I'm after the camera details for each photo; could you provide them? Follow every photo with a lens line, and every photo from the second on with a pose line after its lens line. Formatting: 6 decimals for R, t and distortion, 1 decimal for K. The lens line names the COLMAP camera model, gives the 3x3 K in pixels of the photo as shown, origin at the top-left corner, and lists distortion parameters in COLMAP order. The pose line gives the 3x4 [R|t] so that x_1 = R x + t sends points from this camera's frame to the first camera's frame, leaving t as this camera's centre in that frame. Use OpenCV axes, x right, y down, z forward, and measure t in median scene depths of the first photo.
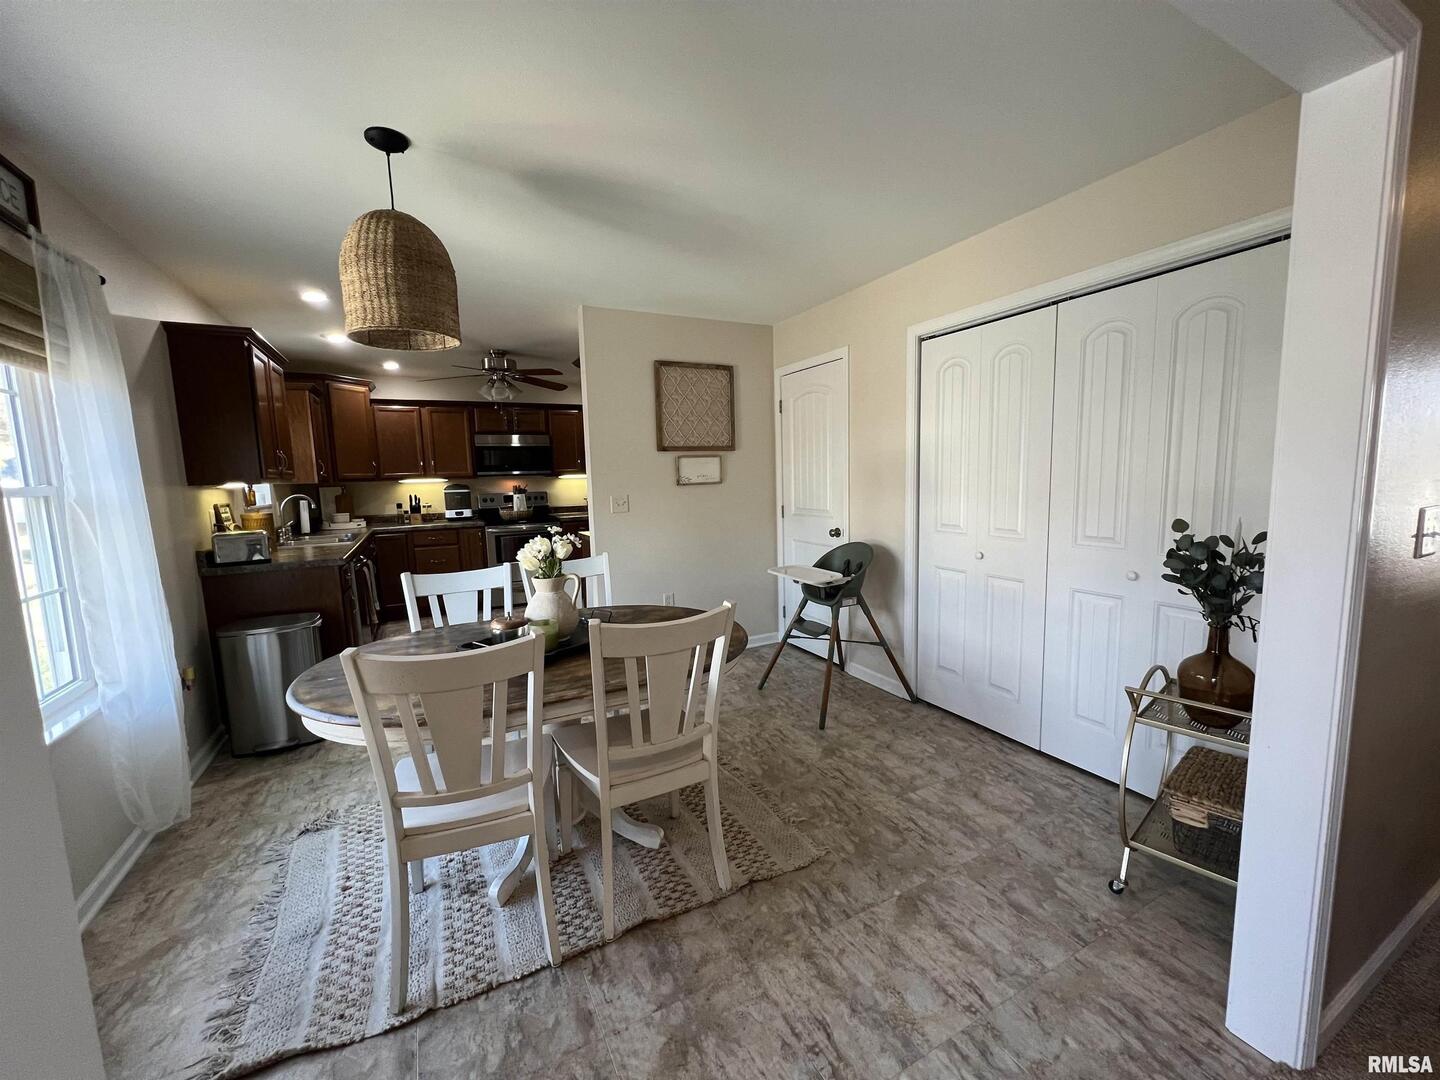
lens RADIAL K [[576.4, 0, 722.2], [0, 576.4, 536.1], [0, 0, 1]] dist [-0.001825, 0.000100]
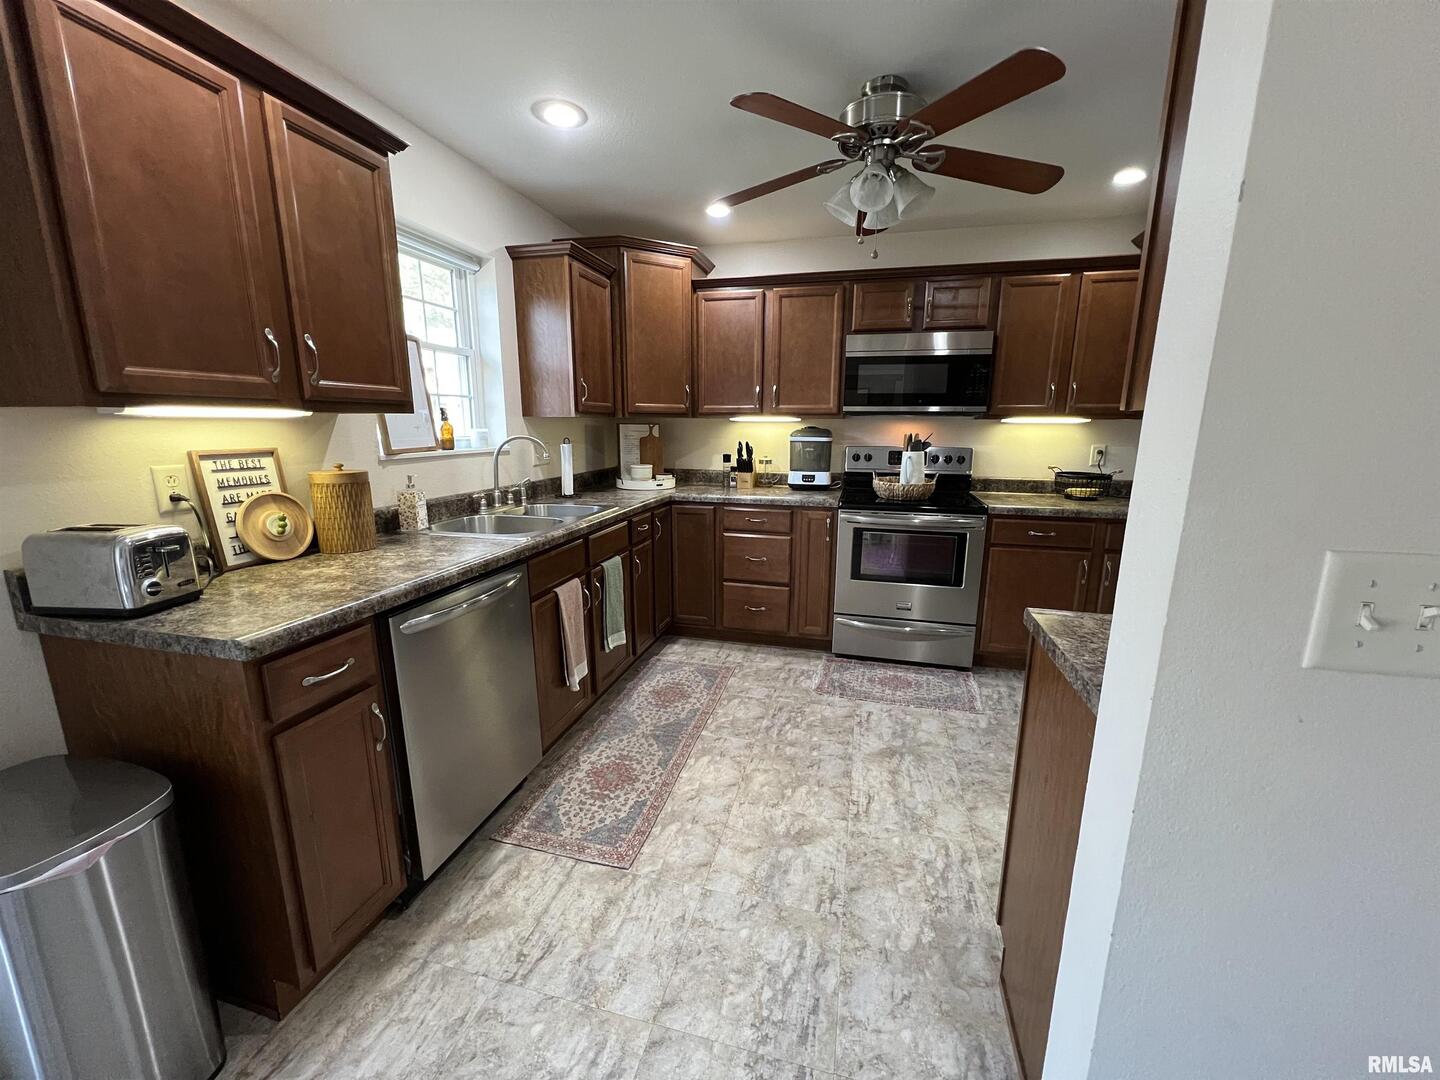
lens RADIAL K [[576.4, 0, 717.4], [0, 576.4, 538.6], [0, 0, 1]] dist [-0.001825, 0.000100]
pose [[0.740200, 0.163994, -0.652081, -0.200651], [-0.098967, 0.985811, 0.135584, -0.072446], [0.665063, -0.035825, 0.745927, 0.747219]]
